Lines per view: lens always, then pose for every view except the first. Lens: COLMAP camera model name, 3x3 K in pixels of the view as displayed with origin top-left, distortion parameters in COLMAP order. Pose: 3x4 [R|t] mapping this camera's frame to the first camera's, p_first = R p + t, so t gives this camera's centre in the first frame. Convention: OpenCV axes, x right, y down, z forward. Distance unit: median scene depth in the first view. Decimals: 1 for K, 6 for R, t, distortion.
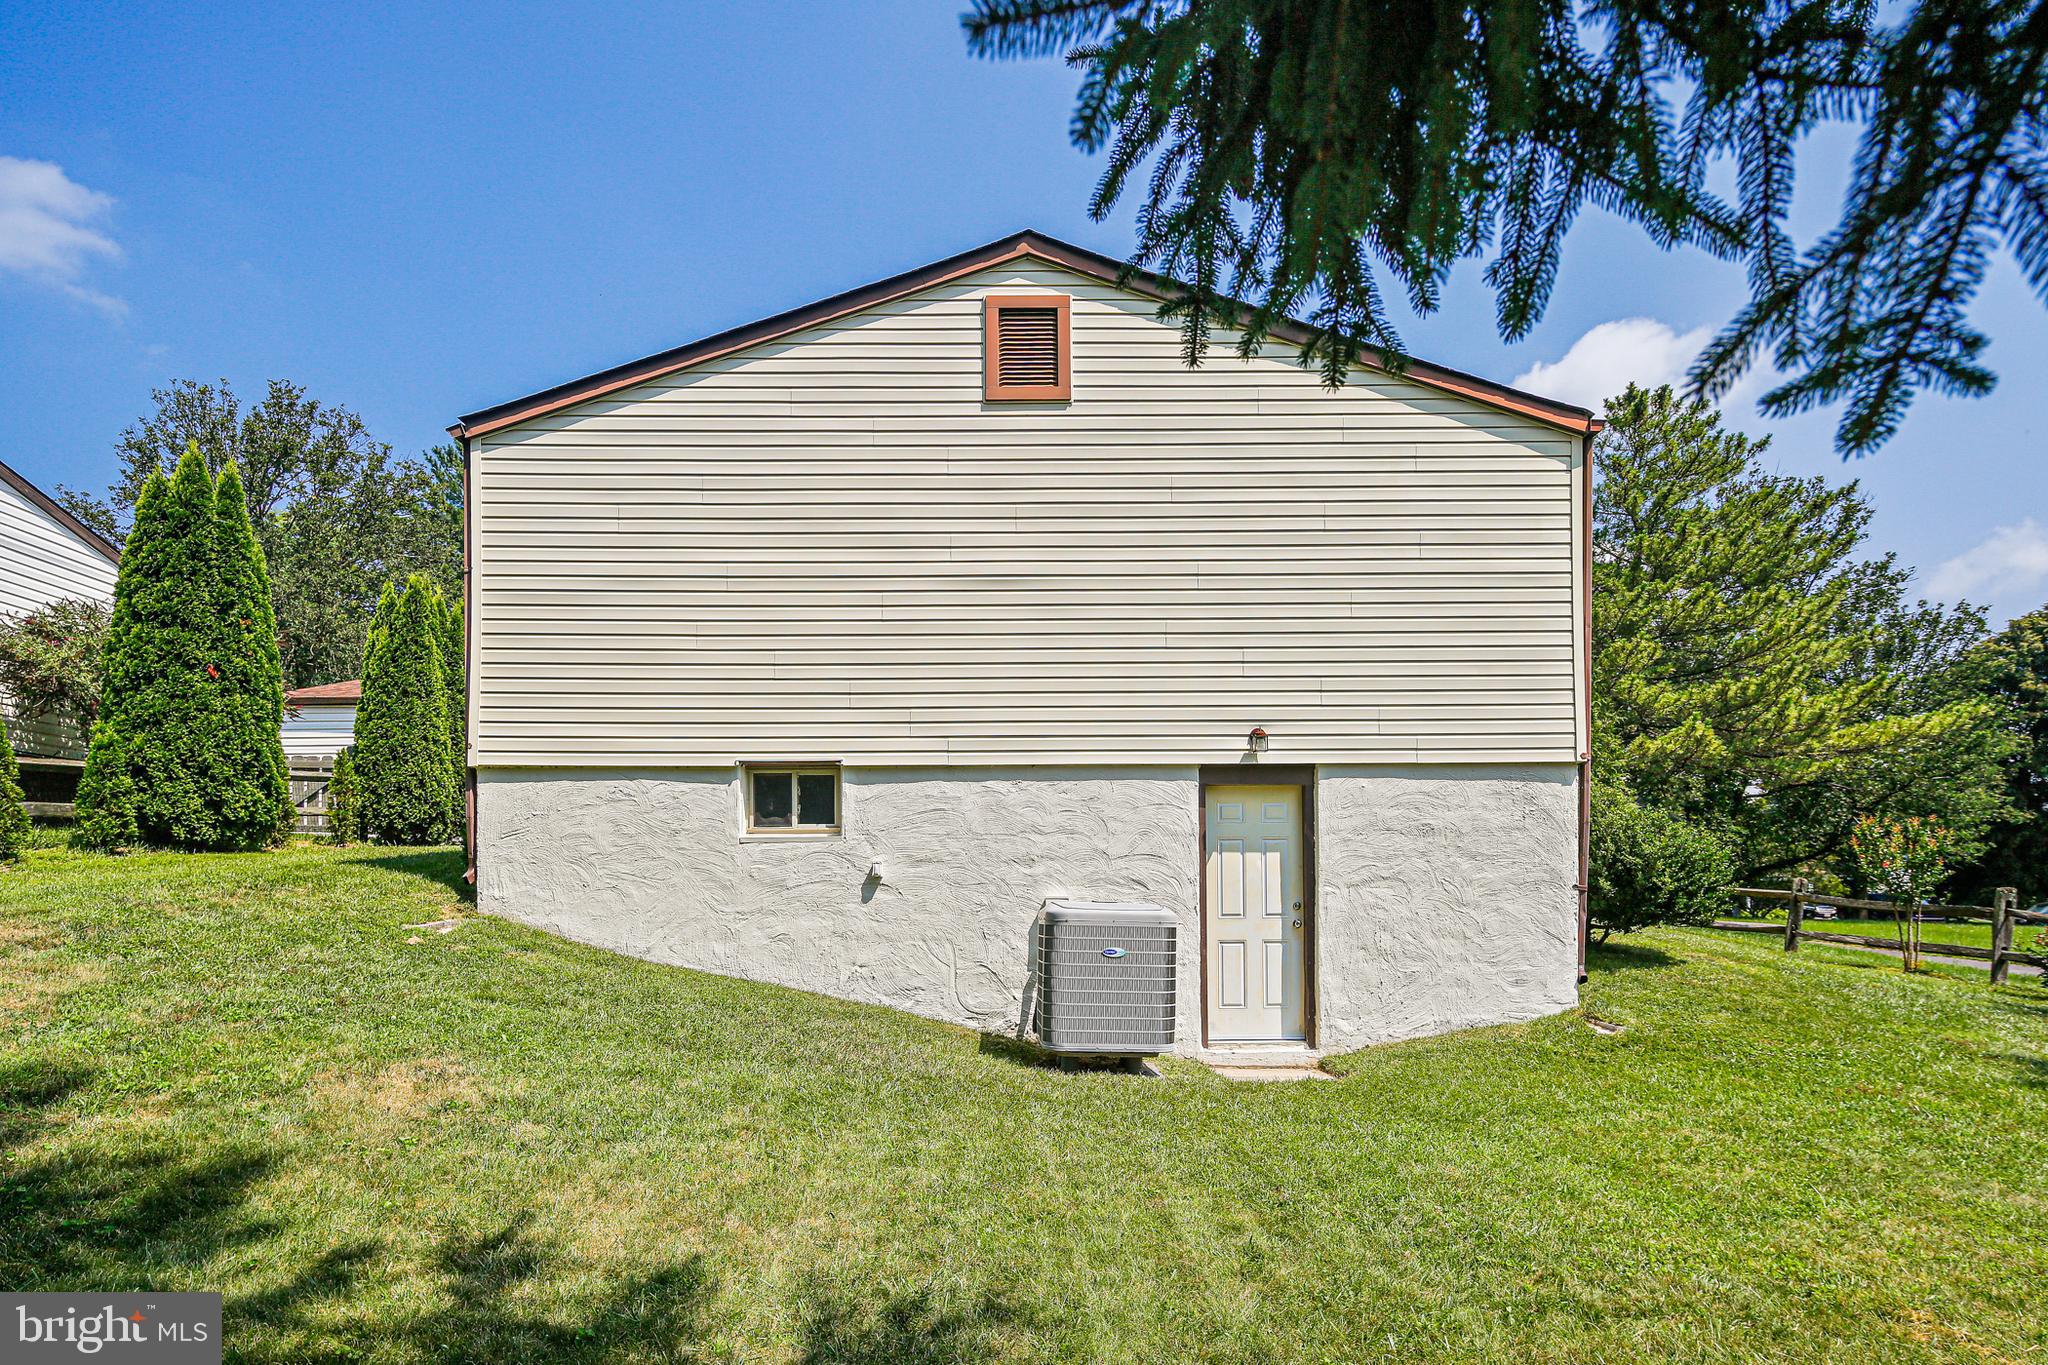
lens RADIAL K [[1010.2, 0, 1015.8], [0, 1010.2, 693.9], [0, 0, 1]] dist [0.007275, -0.004572]
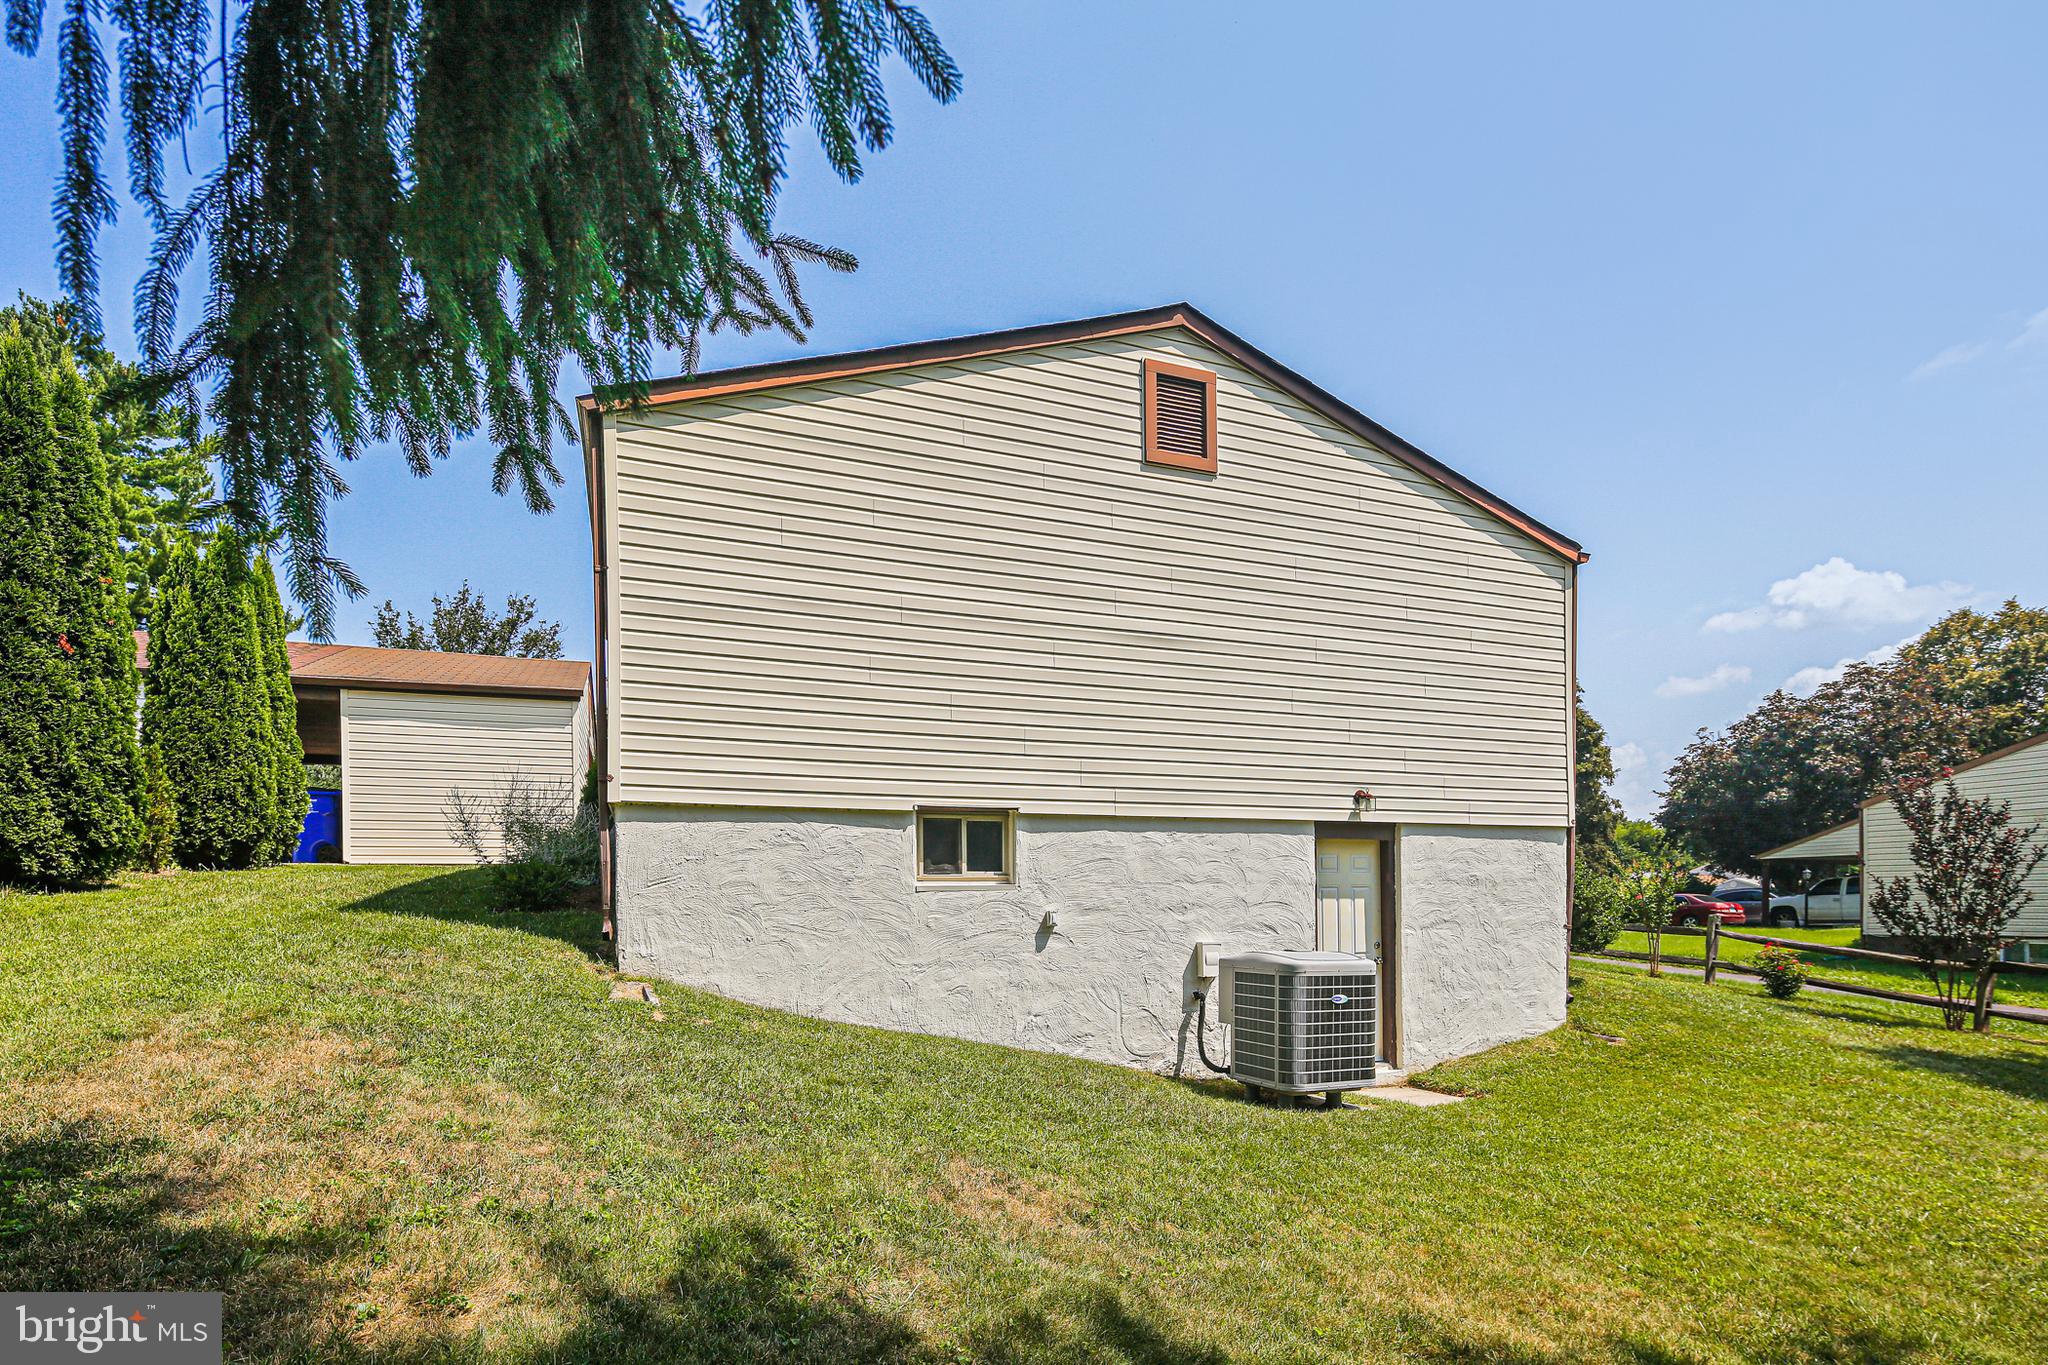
lens RADIAL K [[1010.2, 0, 981.1], [0, 1010.2, 702.9], [0, 0, 1]] dist [0.007275, -0.004572]
pose [[0.930992, 0.064255, 0.359339, -0.570852], [-0.069609, 0.997572, 0.001967, -0.036168], [-0.358340, -0.026845, 0.933205, 0.094416]]
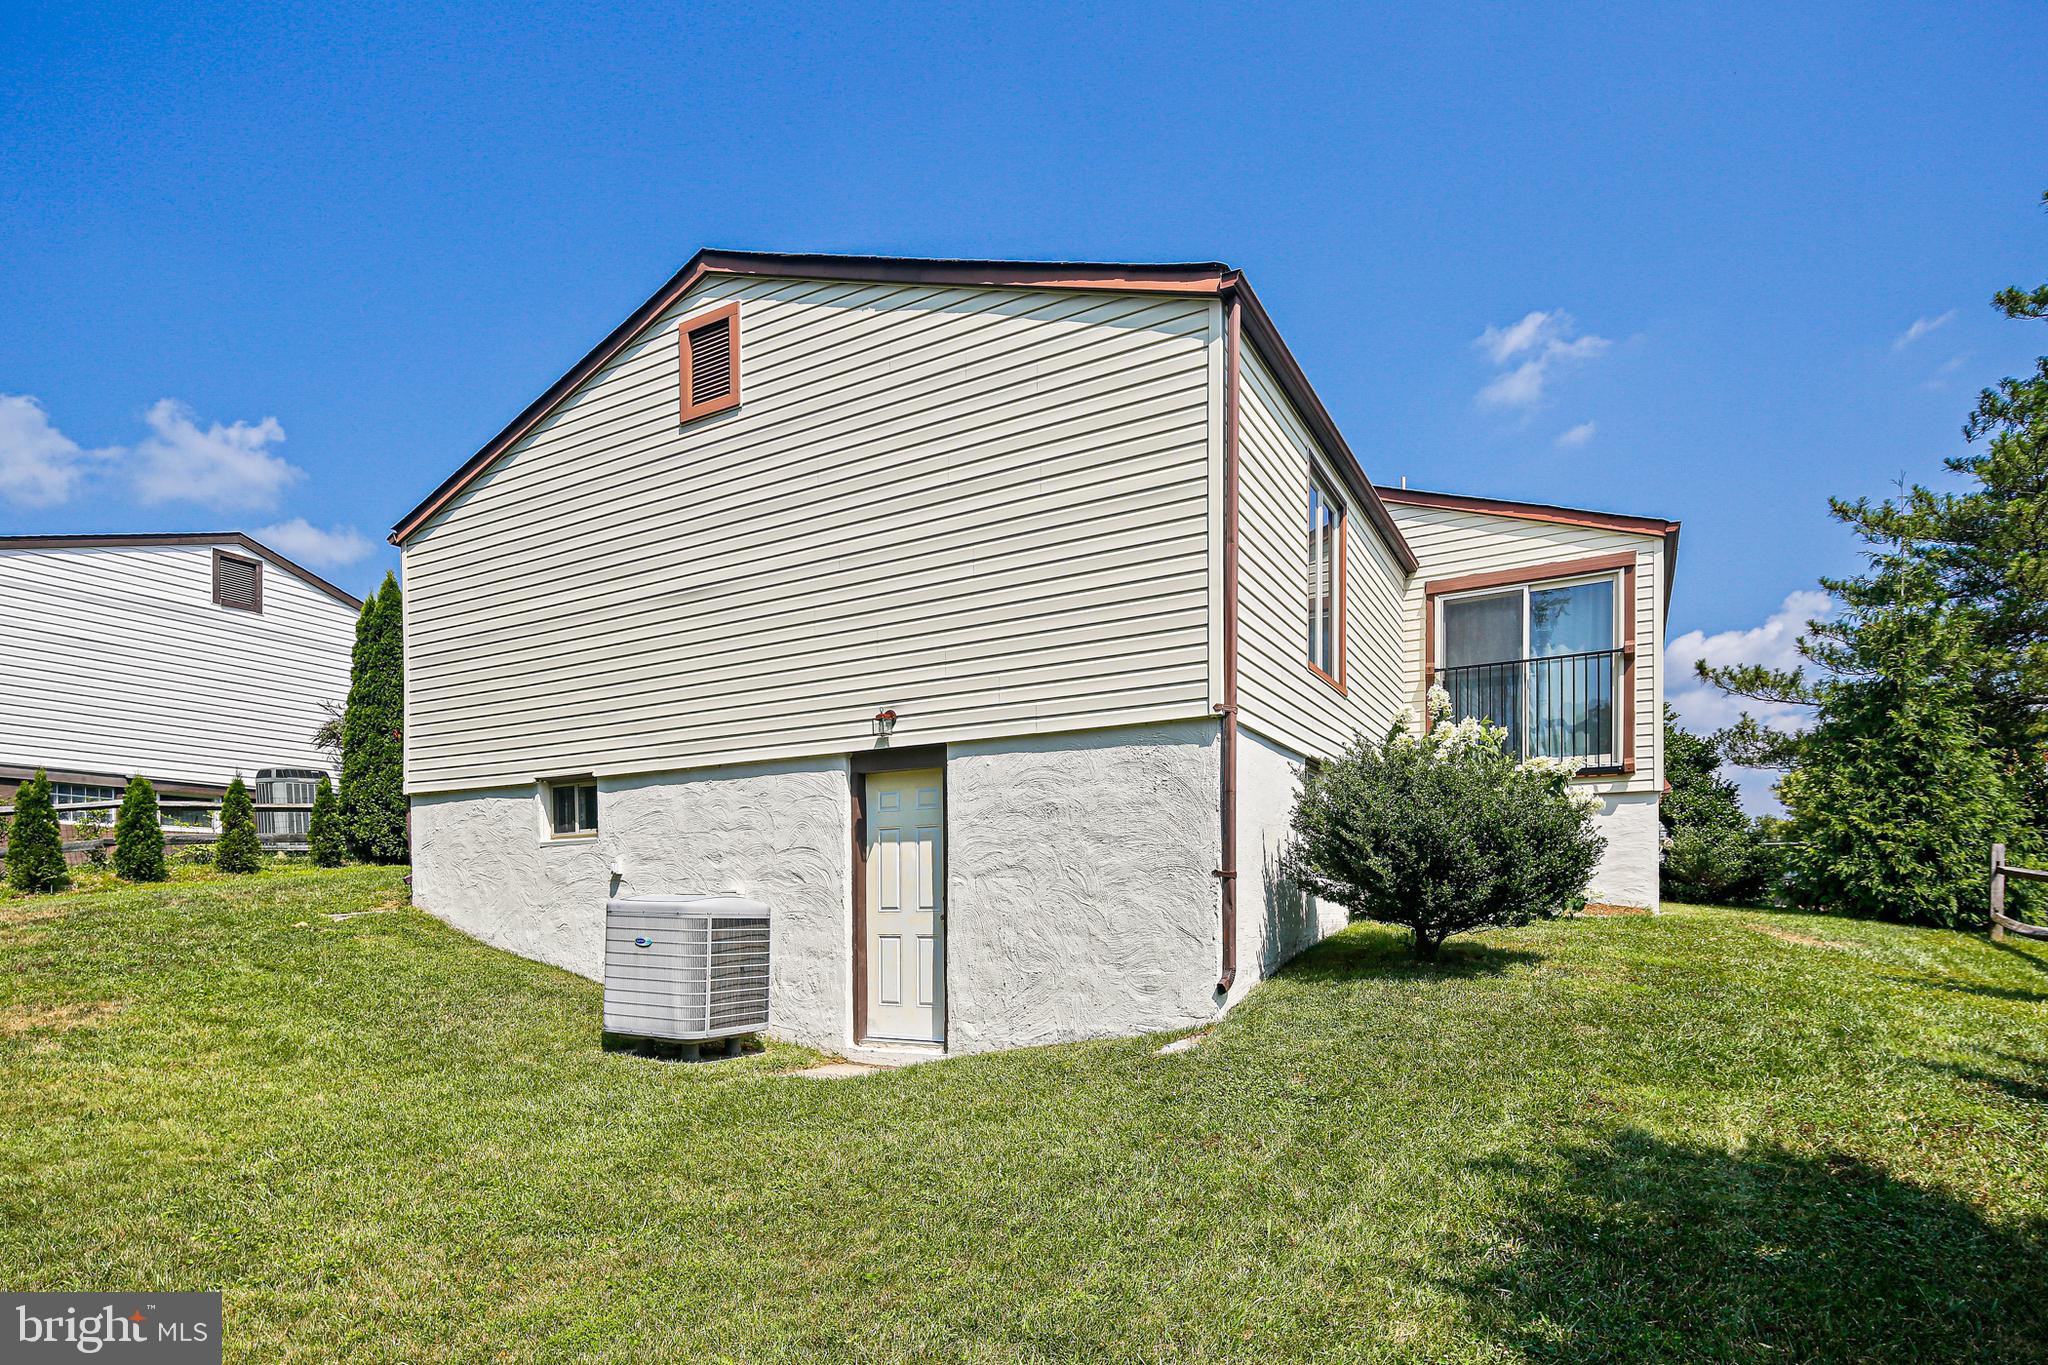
lens RADIAL K [[1010.2, 0, 988.3], [0, 1010.2, 718.5], [0, 0, 1]] dist [0.007275, -0.004572]
pose [[0.874077, -0.089163, -0.477535, 0.763586], [0.102676, 0.994712, 0.002209, 0.048868], [0.474813, -0.050962, 0.878610, 0.218695]]
